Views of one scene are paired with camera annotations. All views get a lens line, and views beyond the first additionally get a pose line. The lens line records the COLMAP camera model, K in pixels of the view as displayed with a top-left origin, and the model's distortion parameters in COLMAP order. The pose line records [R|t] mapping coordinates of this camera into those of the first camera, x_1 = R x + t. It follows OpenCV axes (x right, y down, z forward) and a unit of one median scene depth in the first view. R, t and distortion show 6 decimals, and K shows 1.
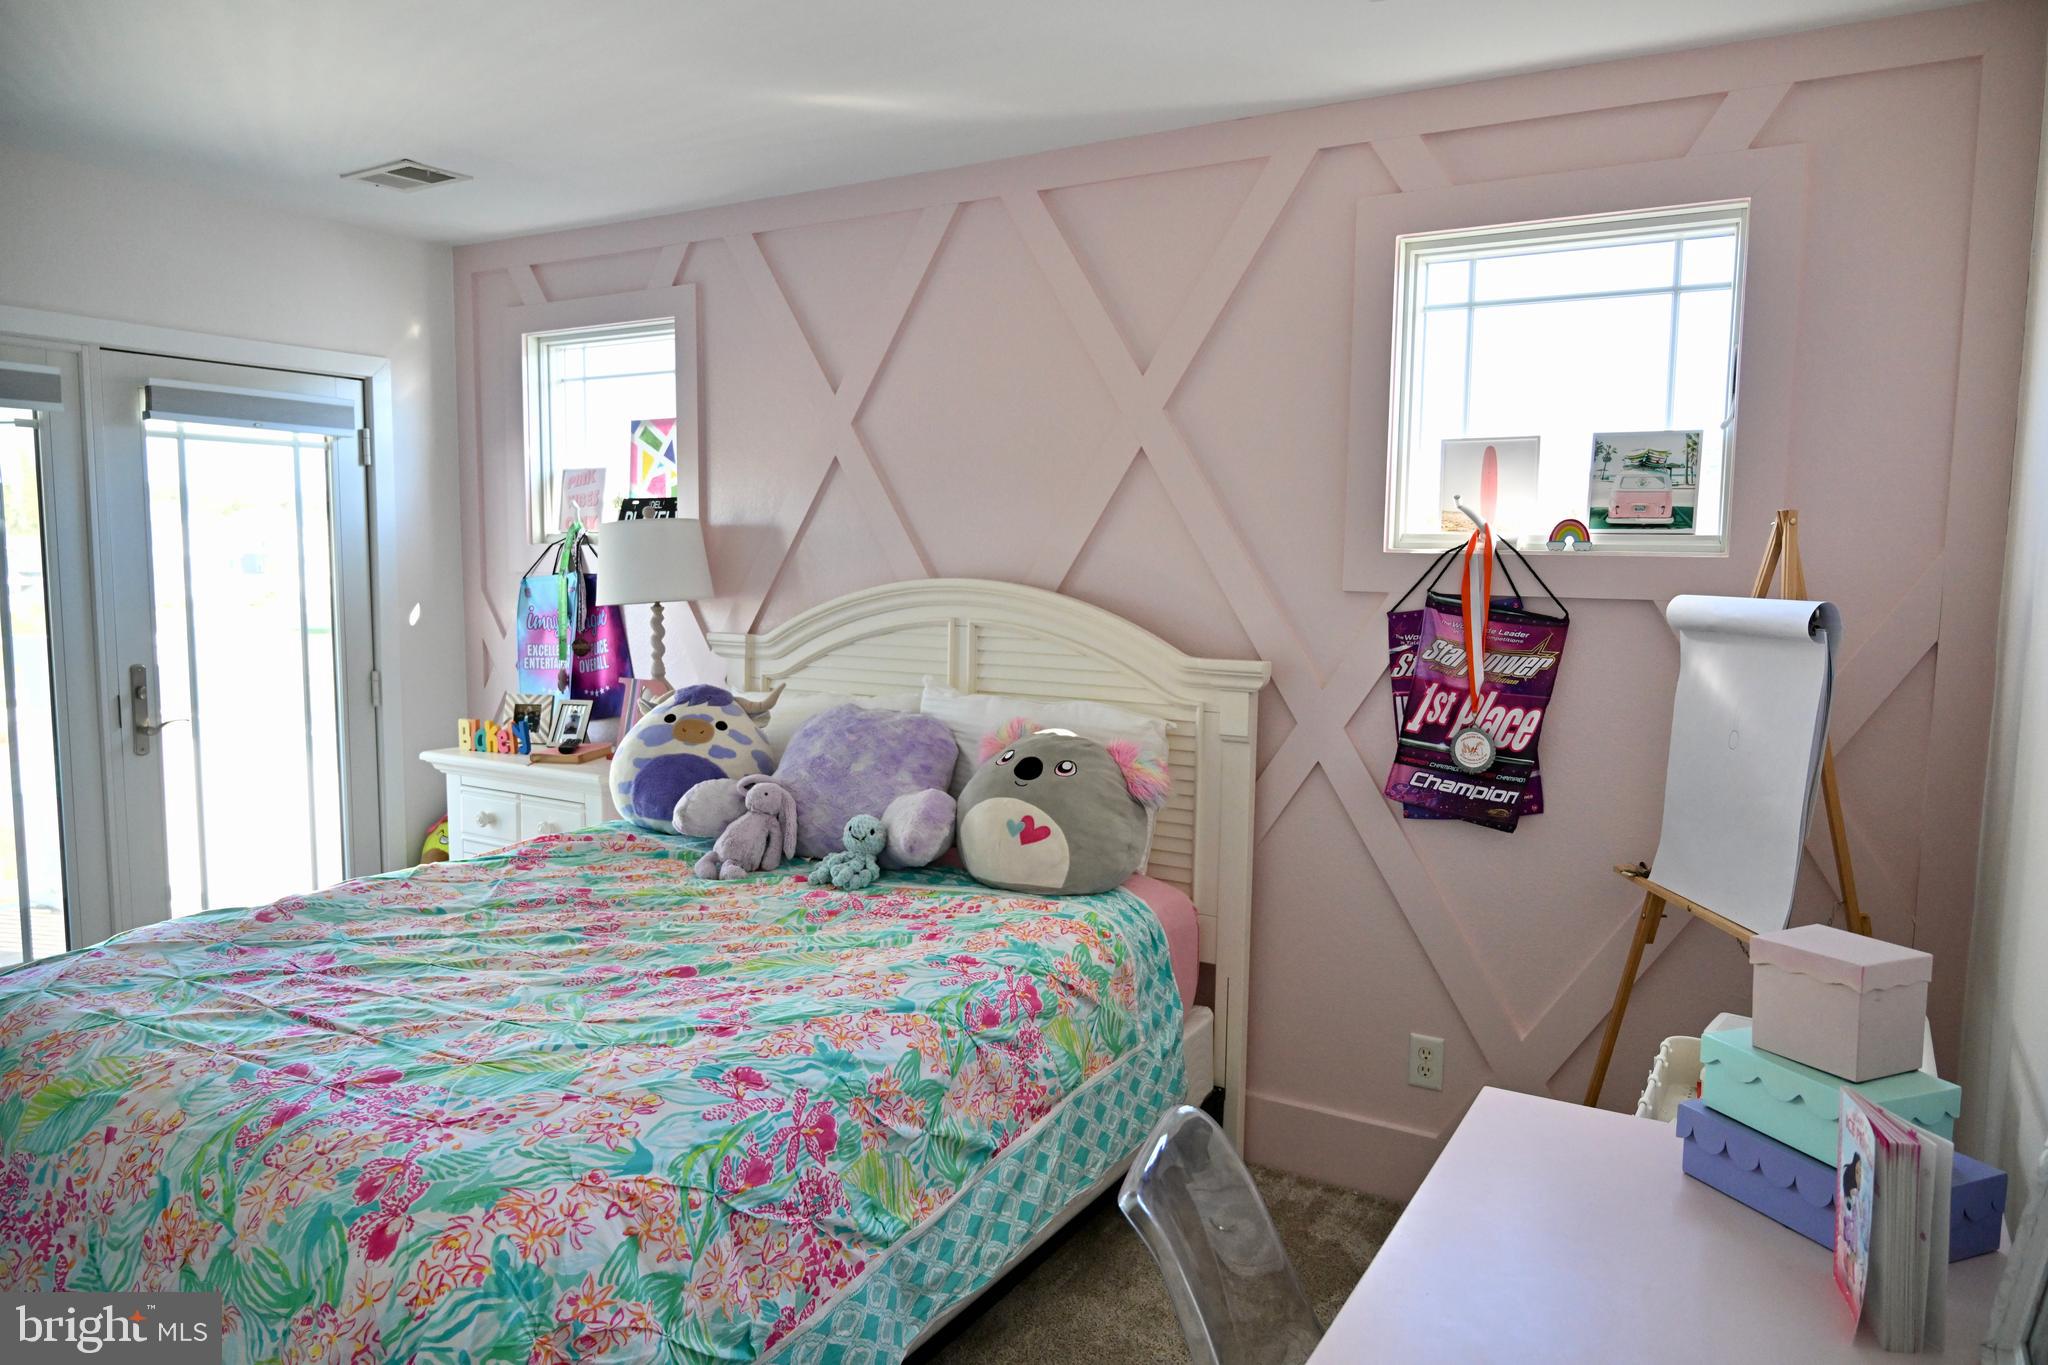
lens RADIAL K [[1355.9, 0, 1023.6], [0, 1355.9, 687.3], [0, 0, 1]] dist [-0.007581, 0.001128]
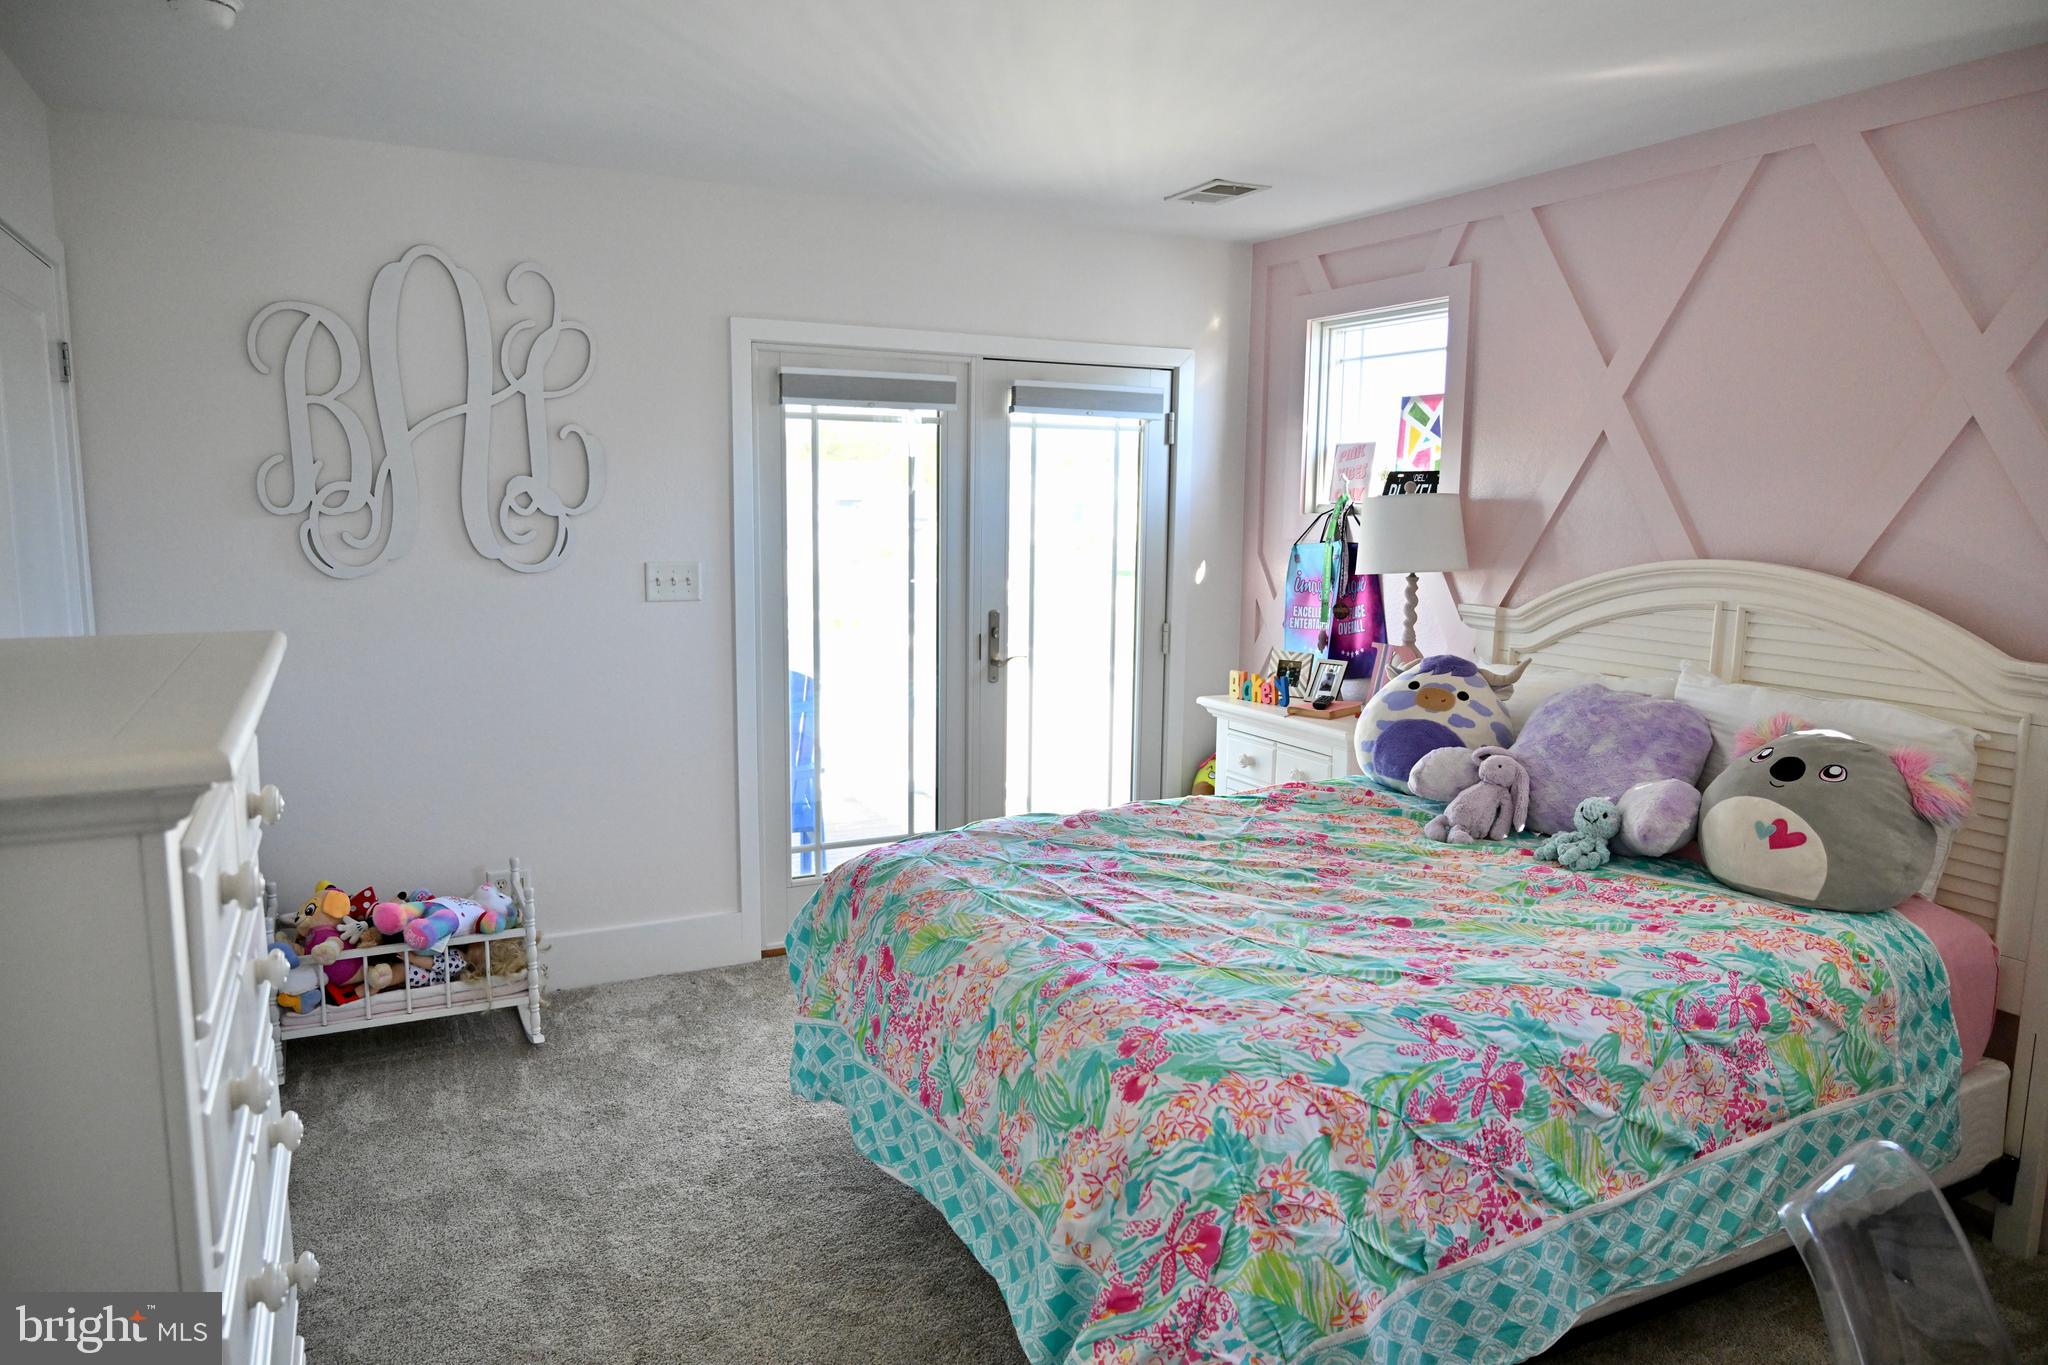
lens RADIAL K [[1355.9, 0, 1023.6], [0, 1355.9, 687.3], [0, 0, 1]] dist [-0.007581, 0.001128]
pose [[0.848458, 0.074630, -0.523975, 0.049468], [-0.056110, 0.997113, 0.051161, -0.017603], [0.526281, -0.014008, 0.850196, -0.086261]]
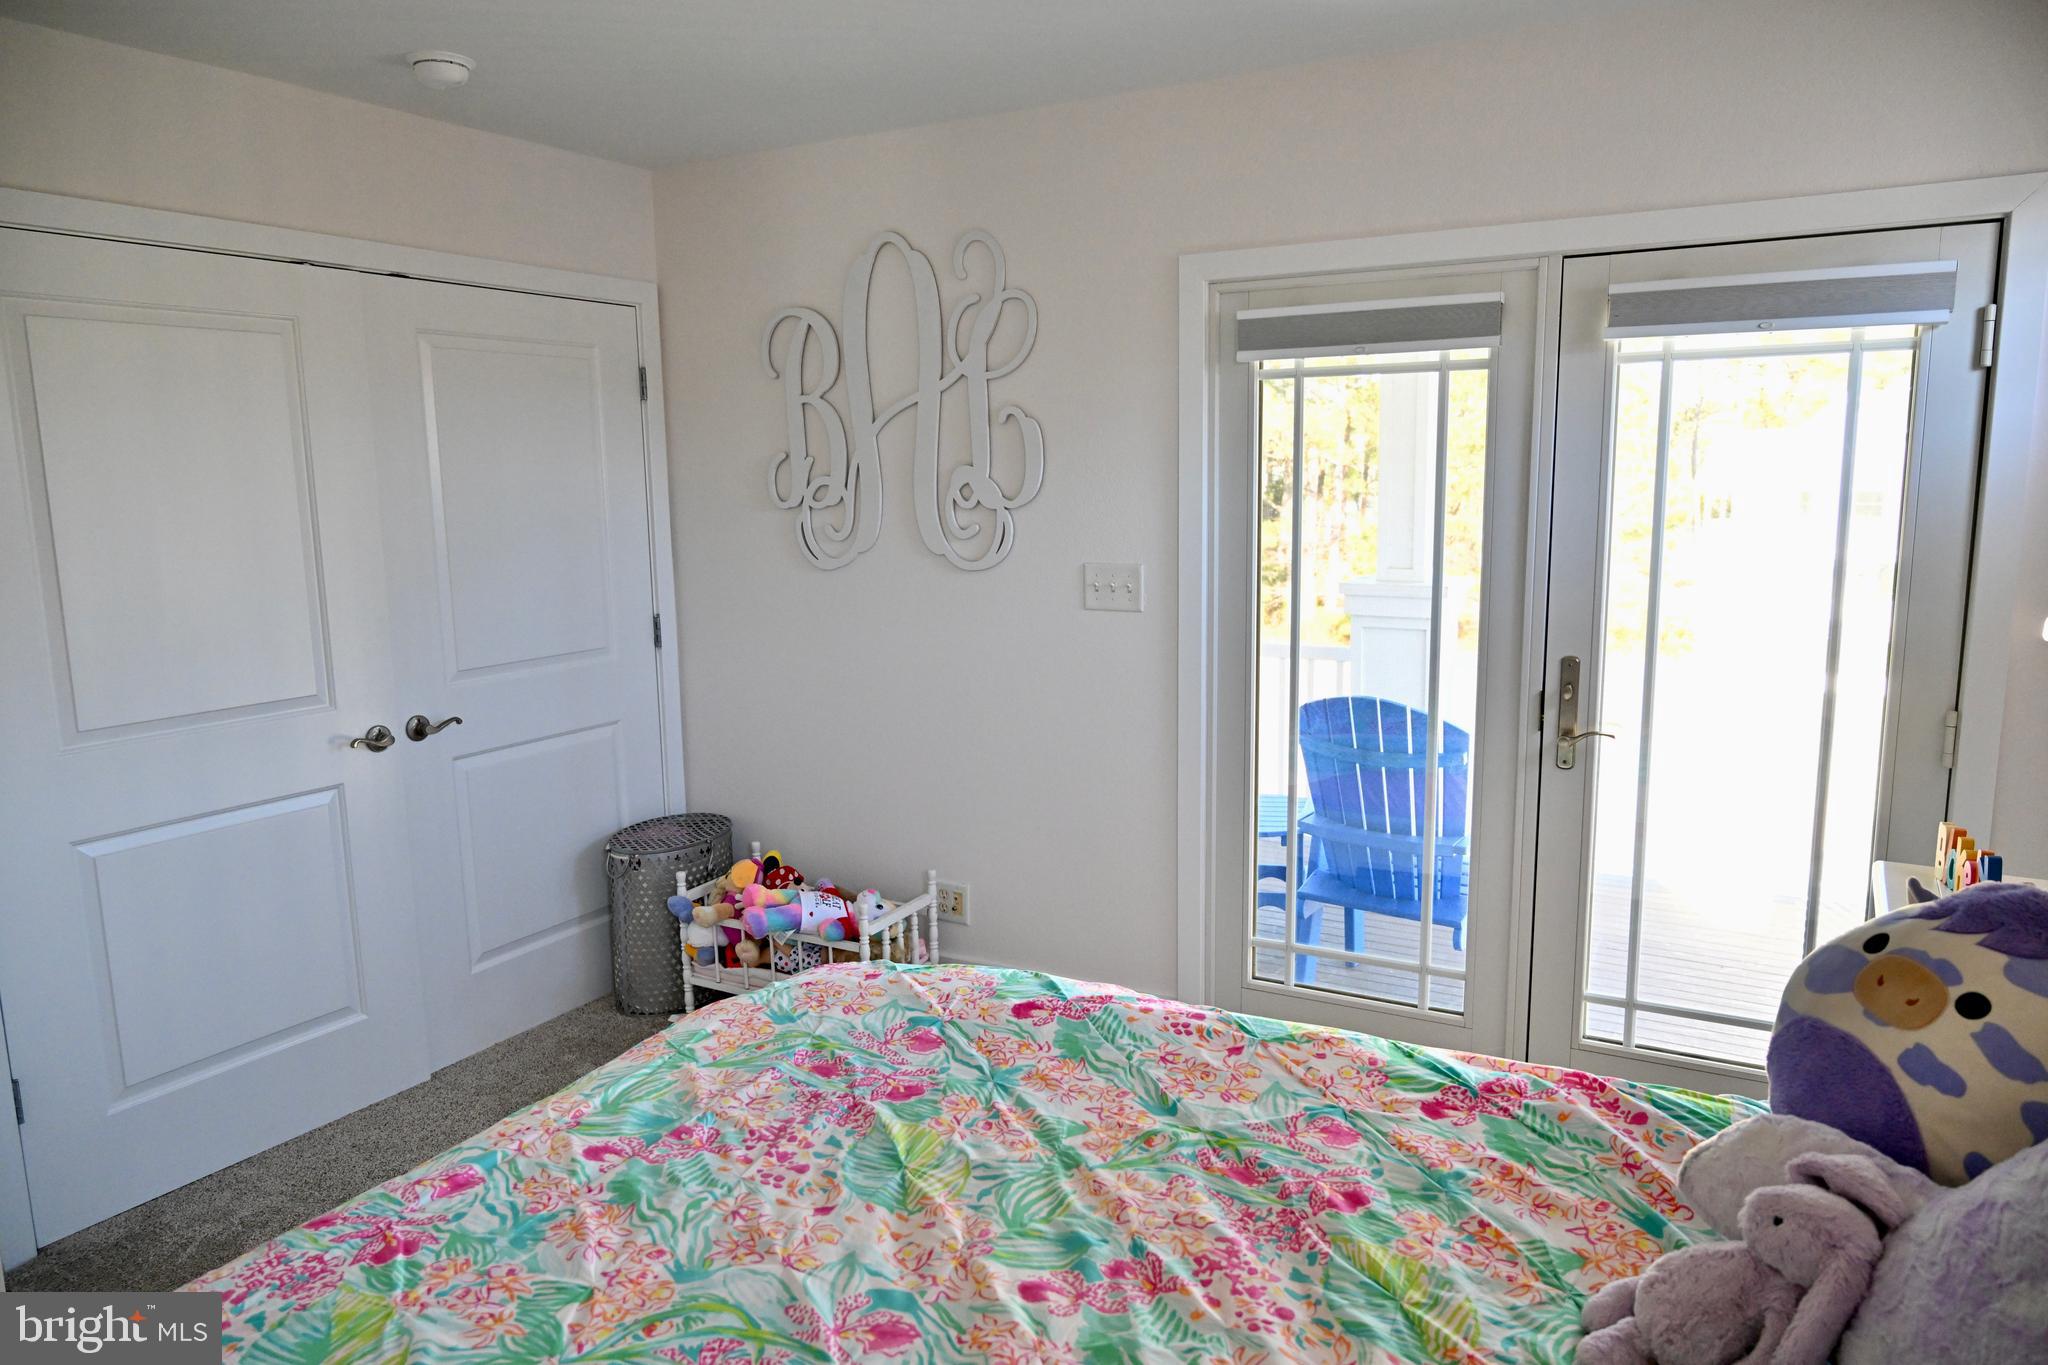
lens RADIAL K [[1355.9, 0, 1023.6], [0, 1355.9, 687.3], [0, 0, 1]] dist [-0.007581, 0.001128]
pose [[0.024880, 0.144752, -0.989155, 0.191391], [-0.085992, 0.986104, 0.142142, -0.128870], [0.995985, 0.081523, 0.036982, 0.993719]]
